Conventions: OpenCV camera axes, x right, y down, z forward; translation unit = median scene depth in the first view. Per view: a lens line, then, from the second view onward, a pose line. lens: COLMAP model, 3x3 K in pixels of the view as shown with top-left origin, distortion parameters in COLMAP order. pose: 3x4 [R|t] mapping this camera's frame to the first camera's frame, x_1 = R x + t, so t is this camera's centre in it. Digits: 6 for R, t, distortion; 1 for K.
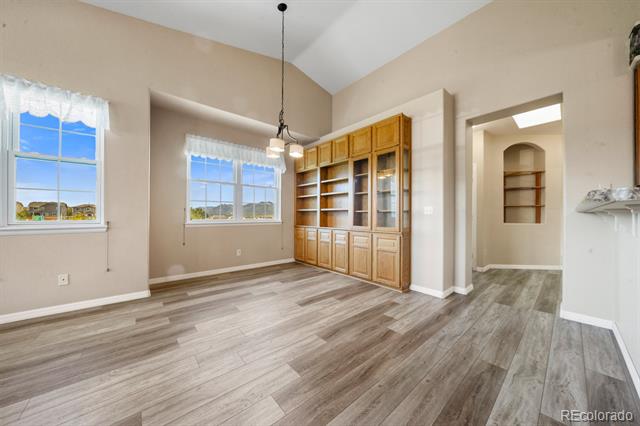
lens RADIAL K [[216.8, 0, 325.9], [0, 216.8, 214.7], [0, 0, 1]] dist [-0.007270, -0.000050]
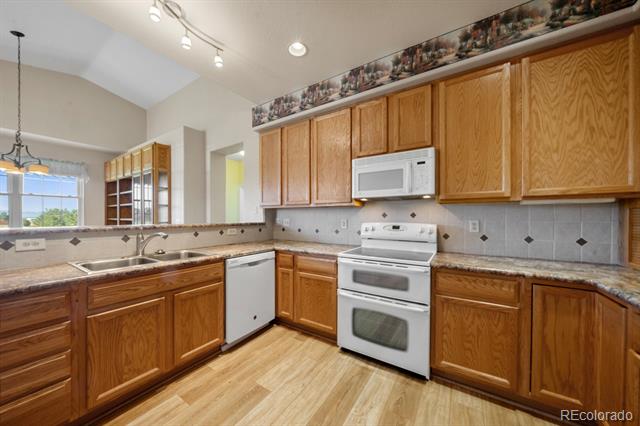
lens RADIAL K [[220.1, 0, 320.5], [0, 220.1, 217.3], [0, 0, 1]] dist [-0.007823, 0.000171]
pose [[0.960219, -0.007604, 0.279145, 0.882649], [0.005861, 0.999958, 0.007077, -0.050851], [-0.279187, -0.005159, 0.960223, -0.426845]]
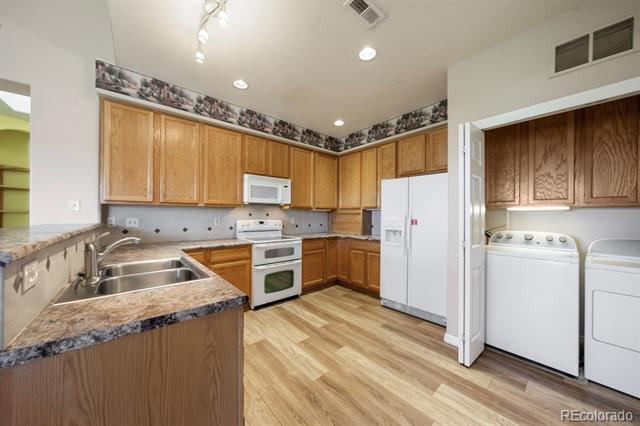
lens RADIAL K [[216.3, 0, 320.0], [0, 216.3, 213.0], [0, 0, 1]] dist [-0.010385, -0.000035]
pose [[0.013172, 0.005213, 0.999900, 0.218947], [-0.006312, 0.999967, -0.005130, -0.055895], [-0.999893, -0.006244, 0.013204, -0.107991]]
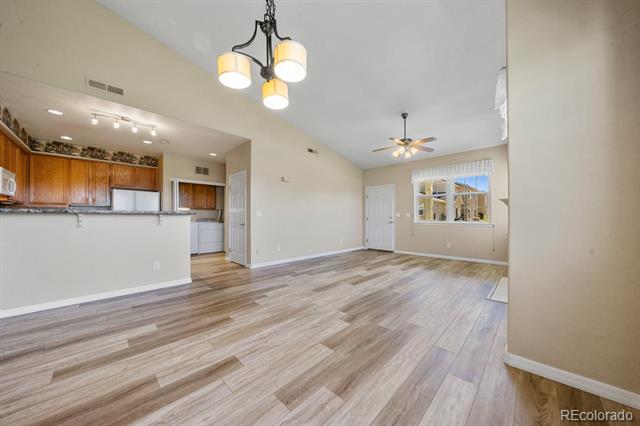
lens RADIAL K [[218.7, 0, 323.8], [0, 218.7, 216.9], [0, 0, 1]] dist [-0.001516, -0.000019]
pose [[-0.997101, -0.004099, -0.075976, -0.273792], [-0.003642, 0.999974, -0.006154, 0.003442], [0.076000, -0.005860, -0.997091, 1.393696]]
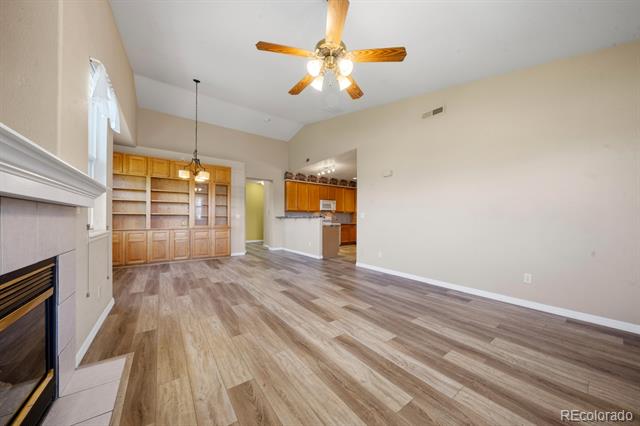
lens RADIAL K [[220.1, 0, 320.5], [0, 220.1, 217.3], [0, 0, 1]] dist [-0.007823, 0.000171]
pose [[0.092645, 0.004765, 0.995688, -1.551756], [-0.005134, 0.999978, -0.004308, -0.005106], [-0.995686, -0.004713, 0.092667, -0.007338]]
